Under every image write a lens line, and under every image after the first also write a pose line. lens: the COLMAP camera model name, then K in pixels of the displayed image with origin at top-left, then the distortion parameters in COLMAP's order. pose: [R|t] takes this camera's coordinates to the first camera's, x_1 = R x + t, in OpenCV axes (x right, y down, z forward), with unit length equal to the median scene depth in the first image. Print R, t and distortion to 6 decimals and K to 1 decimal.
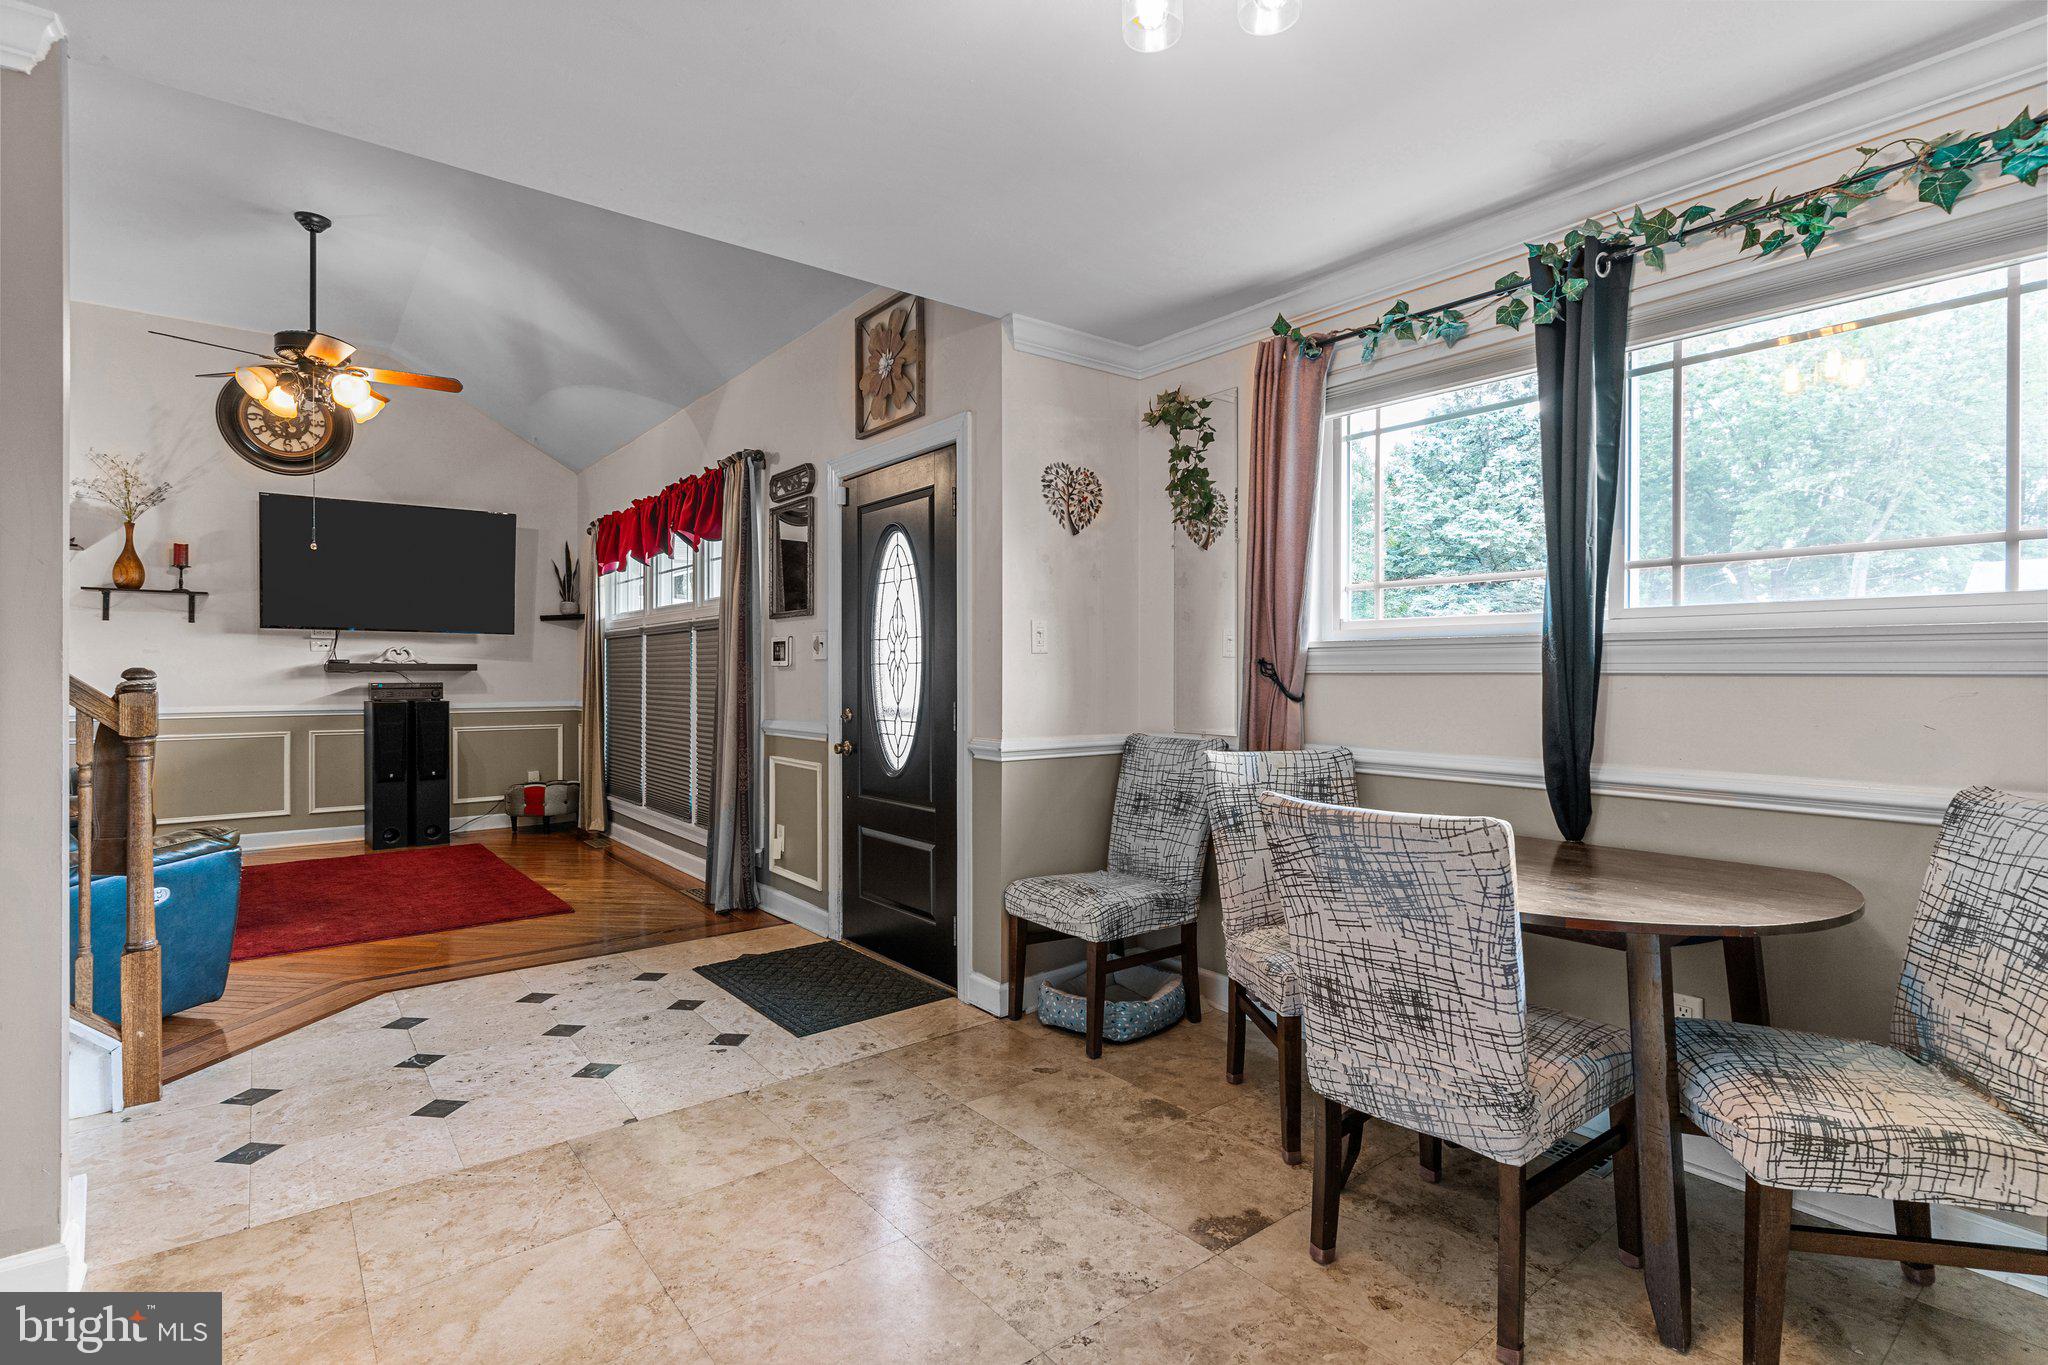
lens RADIAL K [[971.6, 0, 1026.2], [0, 971.6, 675.7], [0, 0, 1]] dist [0.001717, -0.000167]
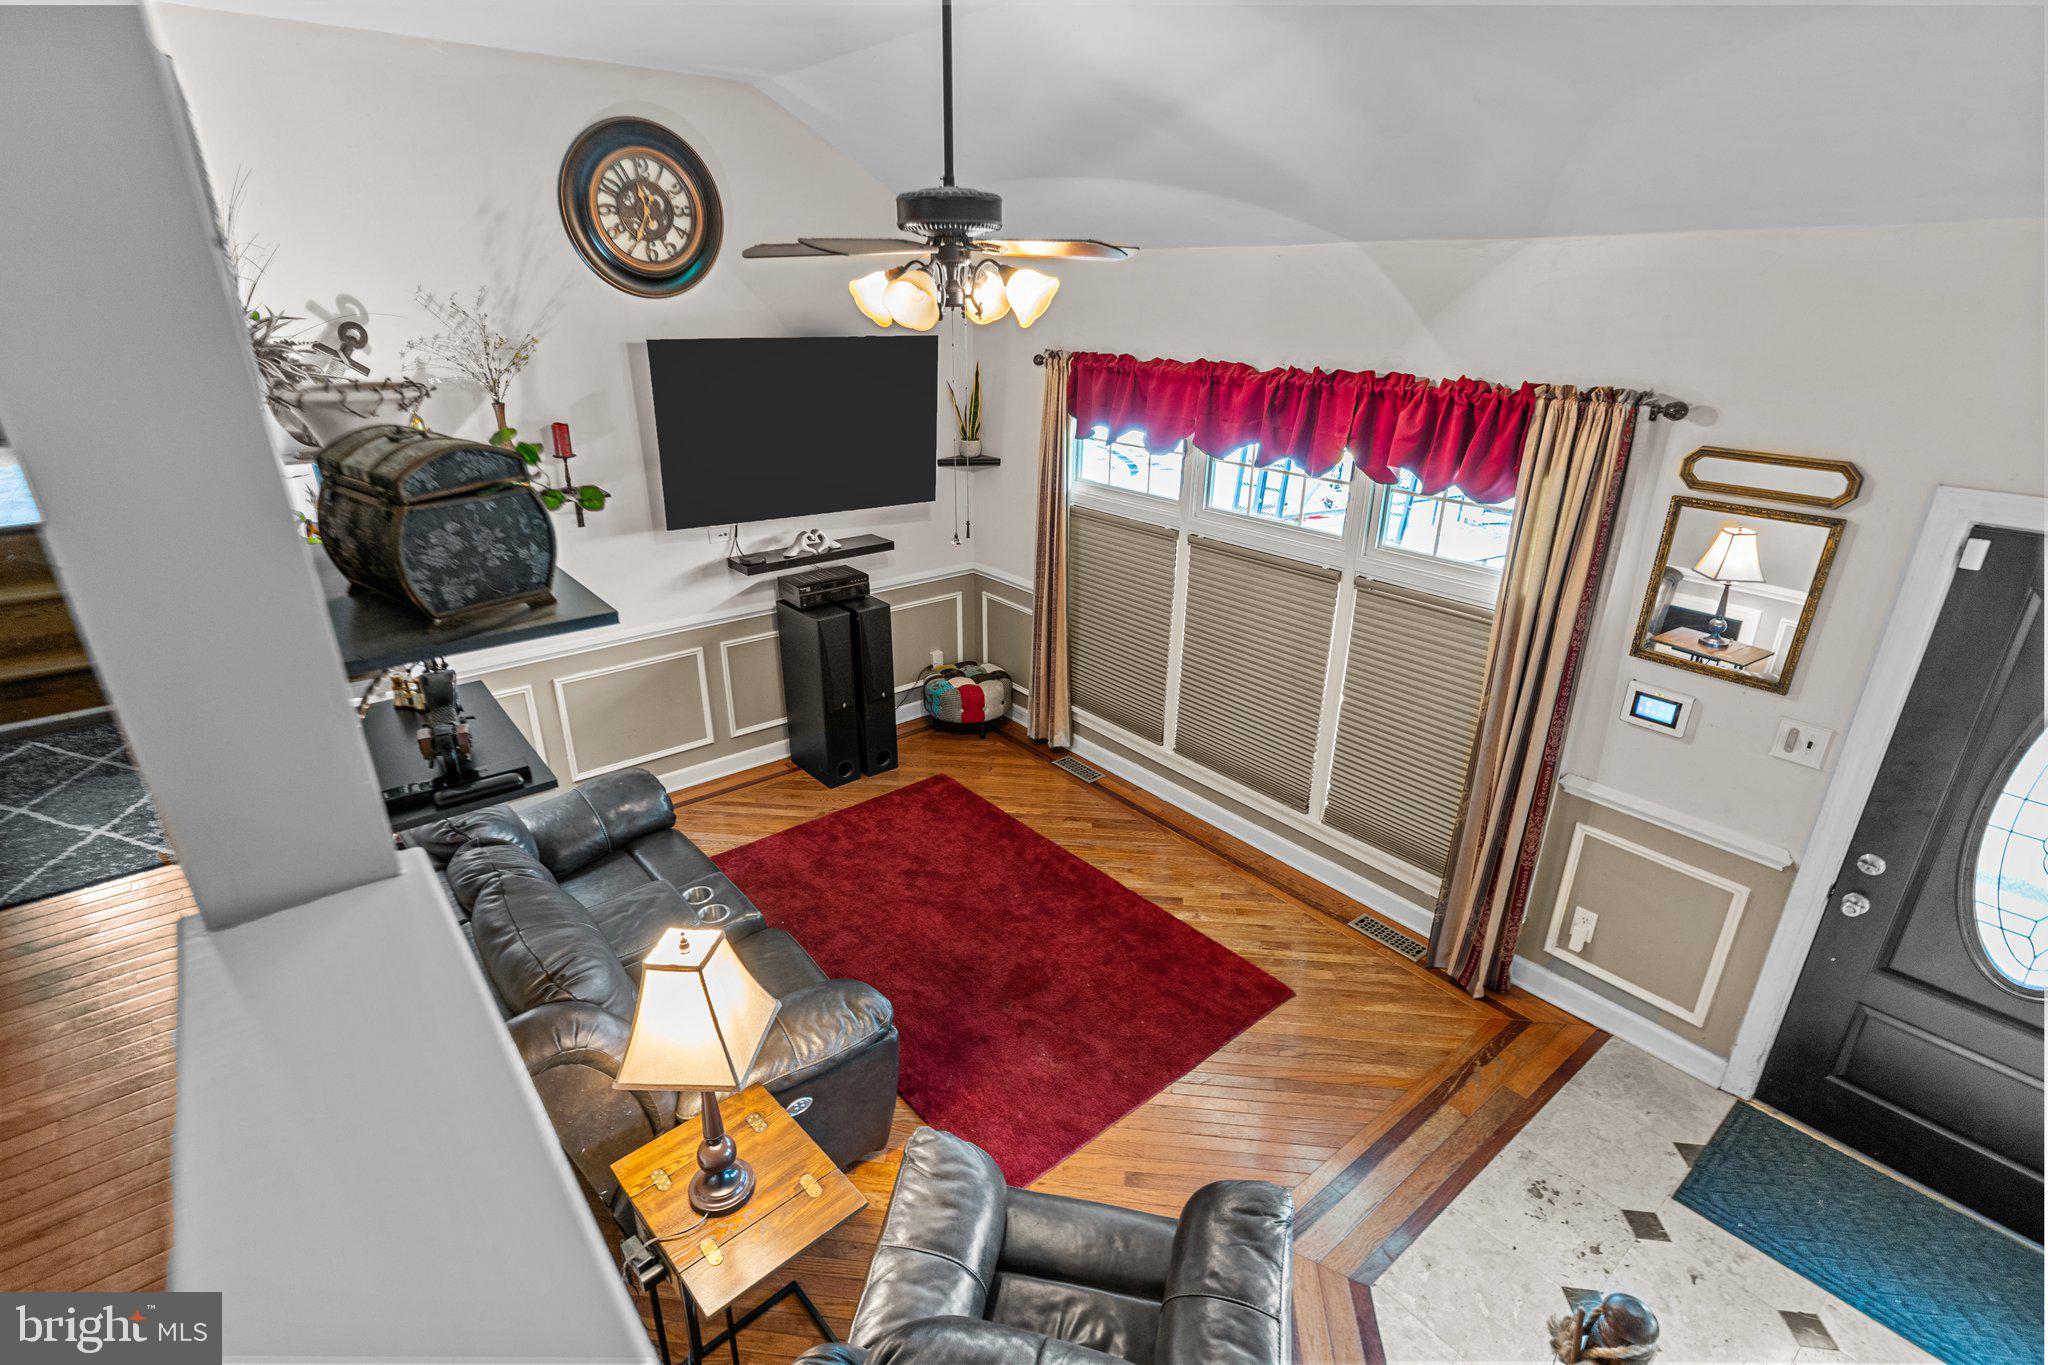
lens RADIAL K [[972.4, 0, 1015.2], [0, 972.4, 686.8], [0, 0, 1]] dist [0.001773, 0.000761]
pose [[0.999958, 0.003122, 0.008585, -0.555774], [-0.006149, 0.925054, 0.379786, -0.234054], [-0.006756, -0.379823, 0.925035, 0.278295]]
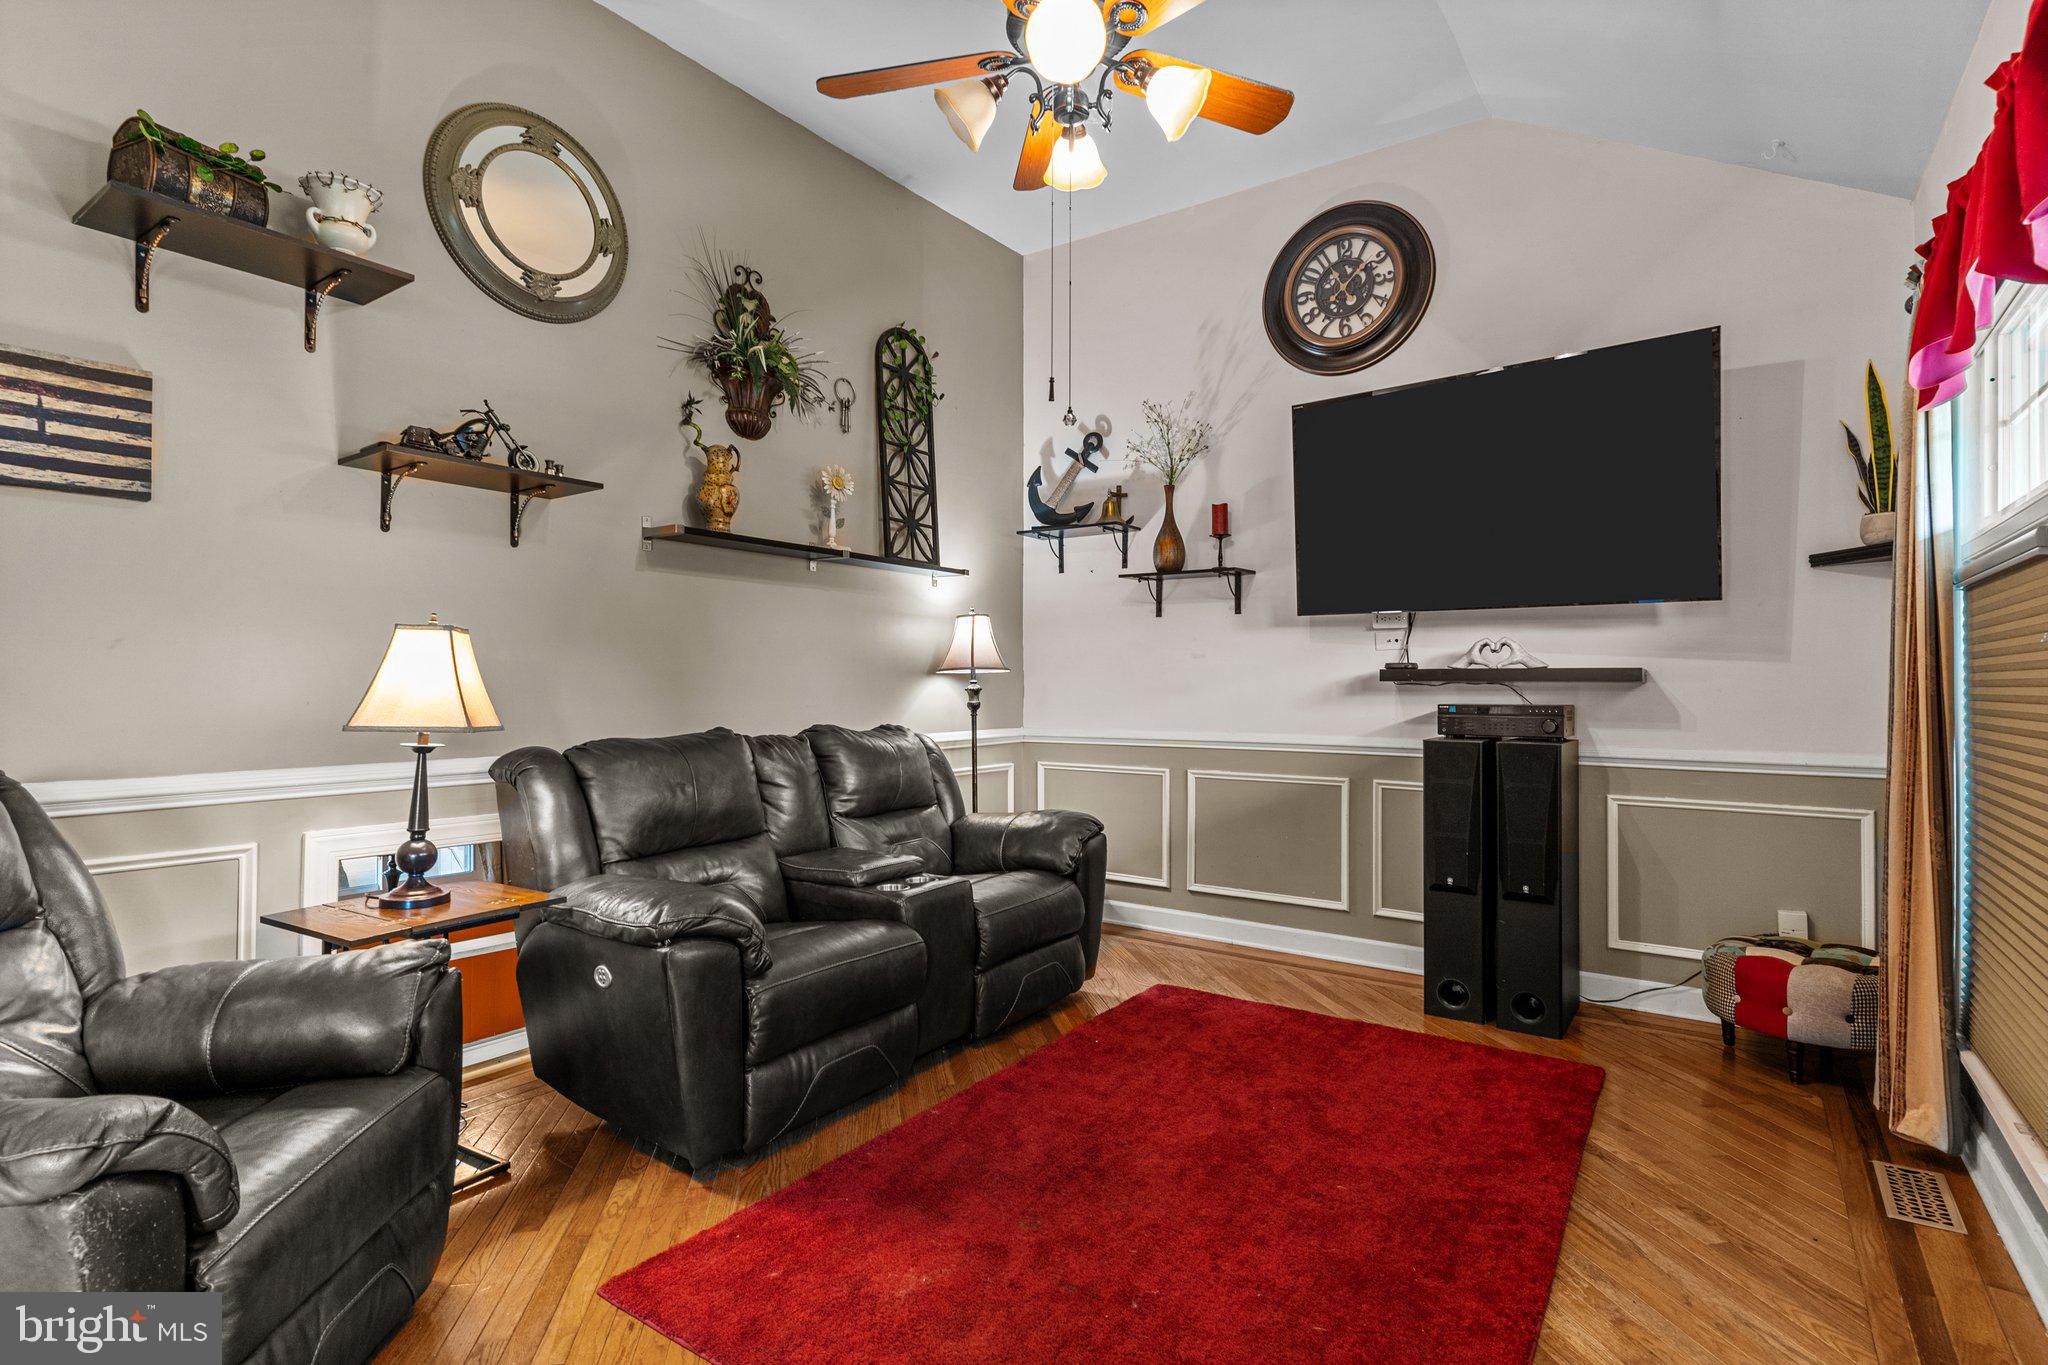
lens RADIAL K [[992.8, 0, 1019.3], [0, 992.8, 672.5], [0, 0, 1]] dist [0.001007, 0.000089]
pose [[0.280592, -0.010136, -0.959774, -0.216167], [-0.006761, 0.999899, -0.012537, -0.001740], [0.959803, 0.010007, 0.280495, 0.670021]]
